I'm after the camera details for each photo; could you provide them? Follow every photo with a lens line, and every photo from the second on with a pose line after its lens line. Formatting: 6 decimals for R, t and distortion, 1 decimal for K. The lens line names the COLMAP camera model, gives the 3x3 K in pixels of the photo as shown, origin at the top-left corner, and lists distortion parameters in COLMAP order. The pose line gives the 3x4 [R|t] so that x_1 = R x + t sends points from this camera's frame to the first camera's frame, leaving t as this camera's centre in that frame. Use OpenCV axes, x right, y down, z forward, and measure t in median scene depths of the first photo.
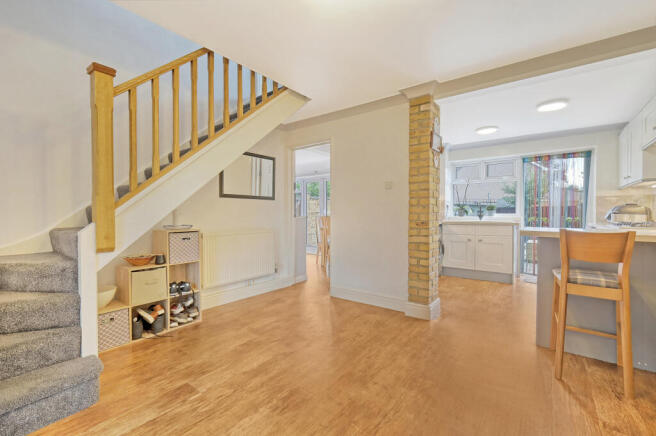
lens RADIAL K [[290.9, 0, 328.0], [0, 290.9, 218.0], [0, 0, 1]] dist [-0.005337, -0.000520]
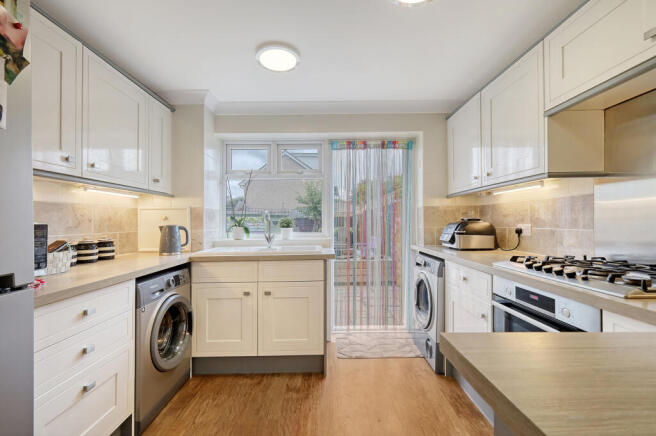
lens RADIAL K [[290.9, 0, 328.0], [0, 290.9, 218.0], [0, 0, 1]] dist [-0.005337, -0.000520]
pose [[0.793006, -0.002154, 0.609211, 0.315287], [0.020839, 0.999504, -0.023593, -0.034640], [-0.608858, 0.031405, 0.792657, 0.562249]]
